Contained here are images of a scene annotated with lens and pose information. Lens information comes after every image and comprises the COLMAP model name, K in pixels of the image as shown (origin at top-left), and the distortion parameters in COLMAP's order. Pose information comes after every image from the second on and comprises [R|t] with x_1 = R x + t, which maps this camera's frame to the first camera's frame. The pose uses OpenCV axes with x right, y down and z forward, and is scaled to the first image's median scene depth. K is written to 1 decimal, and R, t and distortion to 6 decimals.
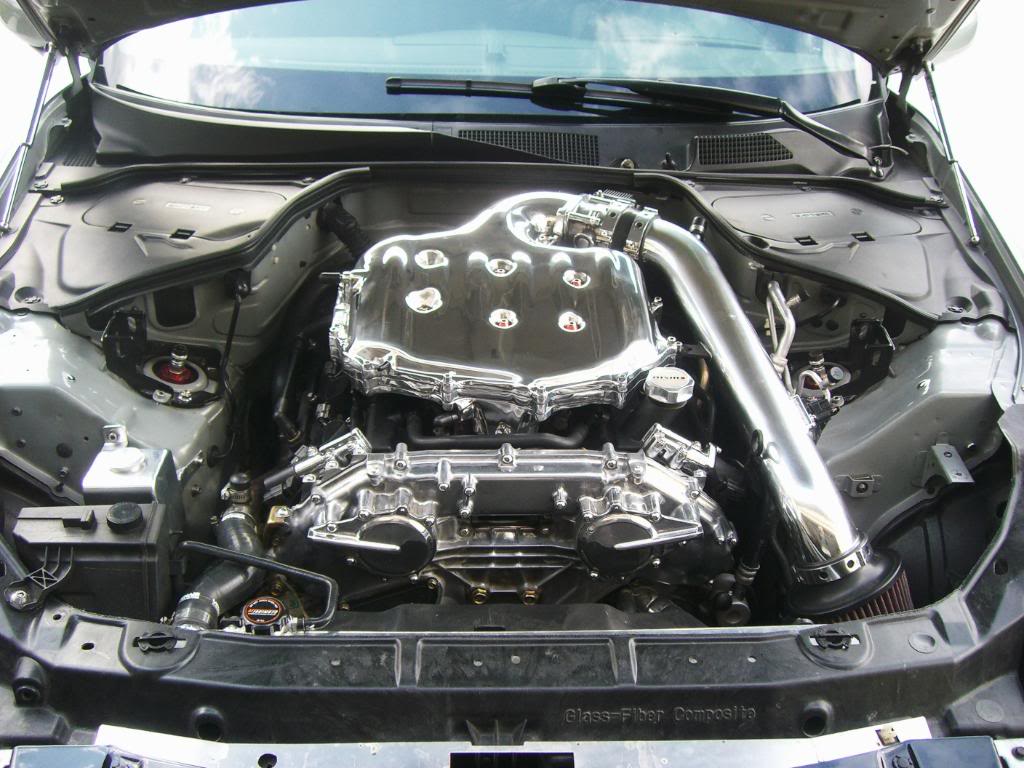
lens RADIAL K [[1141.5, 0, 533.9], [0, 1141.5, 386.2], [0, 0, 1]] dist [-0.212326, 0.193662]
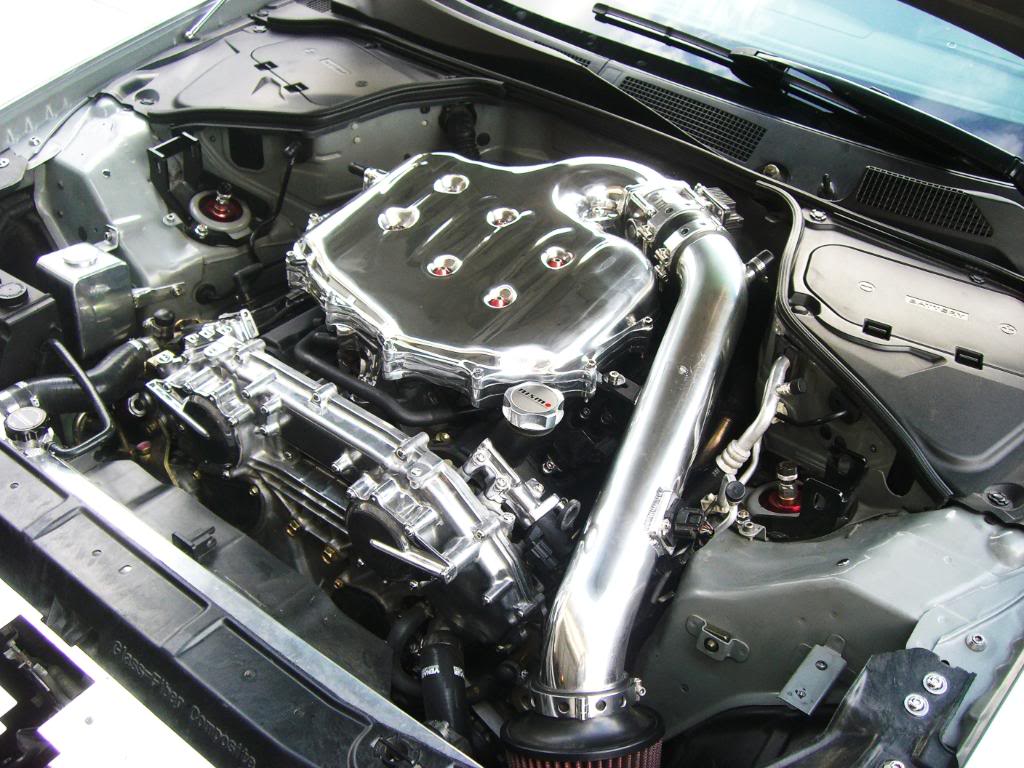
lens RADIAL K [[1141.5, 0, 533.9], [0, 1141.5, 386.2], [0, 0, 1]] dist [-0.212326, 0.193662]
pose [[0.766380, 0.402563, -0.500604, 0.530454], [-0.385589, 0.911563, 0.142735, -0.132641], [0.513792, 0.083638, 0.853828, 0.303418]]
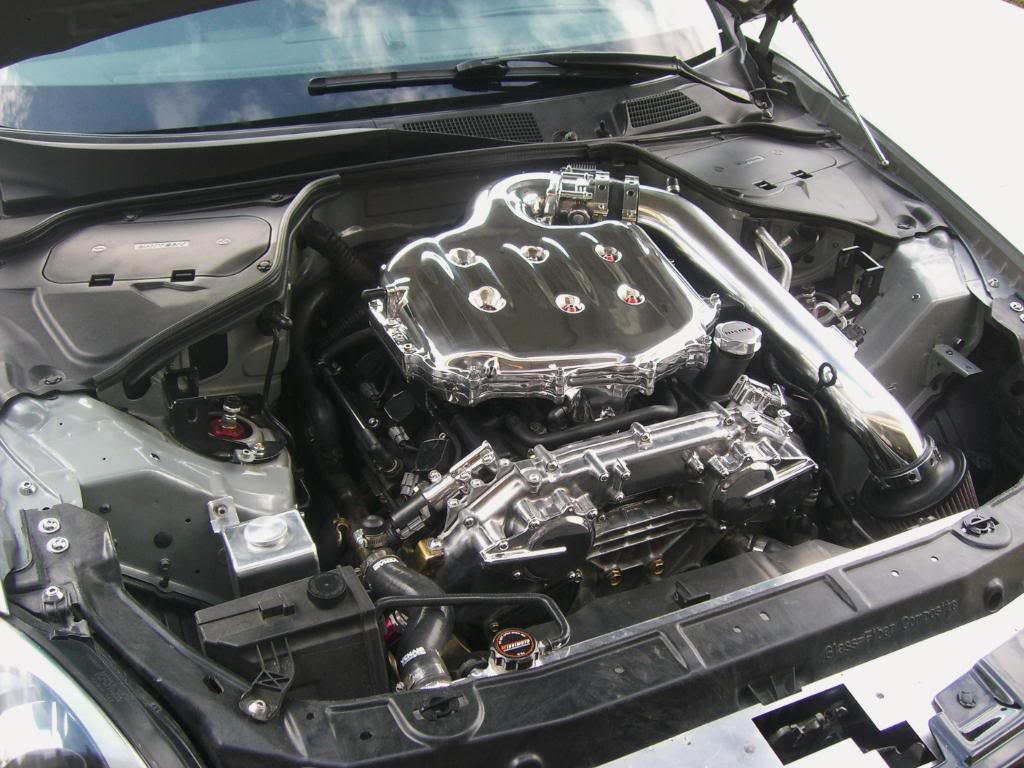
lens RADIAL K [[1141.5, 0, 533.9], [0, 1141.5, 386.2], [0, 0, 1]] dist [-0.212326, 0.193662]
pose [[0.920926, -0.200143, 0.334421, -0.423531], [0.189730, 0.979756, 0.063885, -0.060939], [-0.340437, 0.004616, 0.940256, 0.074634]]
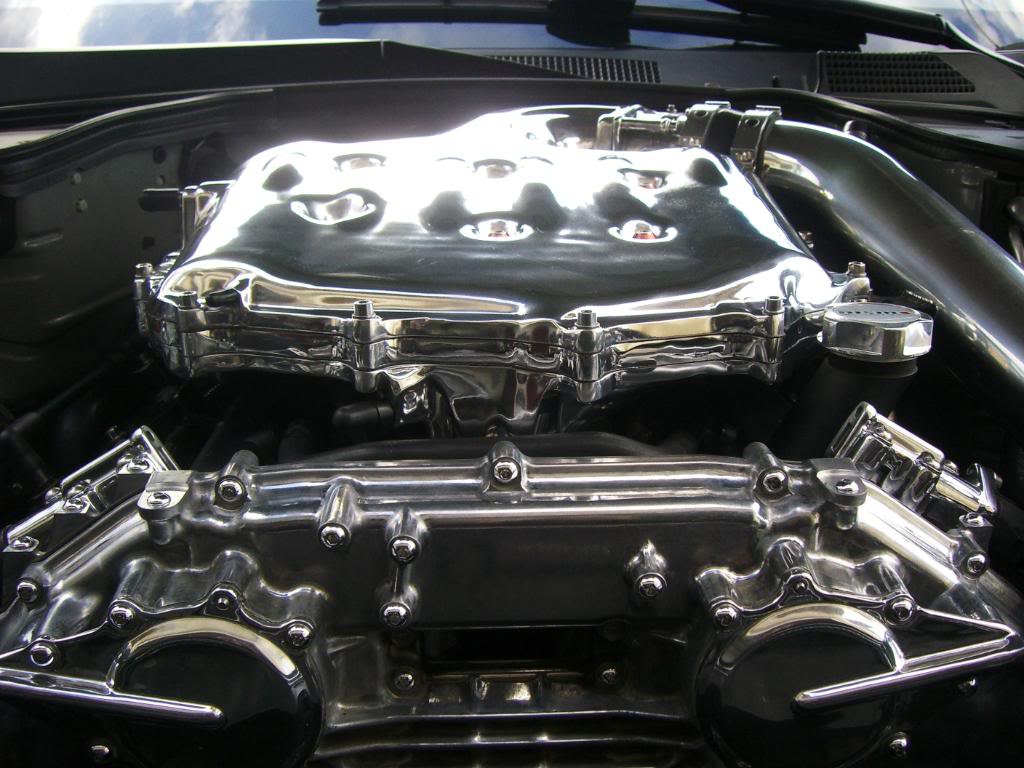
lens RADIAL K [[1141.5, 0, 533.9], [0, 1141.5, 386.2], [0, 0, 1]] dist [-0.212326, 0.193662]
pose [[0.999208, -0.033772, -0.021021, -0.004575], [0.027581, 0.968960, -0.245674, 0.123957], [0.028665, 0.244900, 0.969125, 0.591260]]
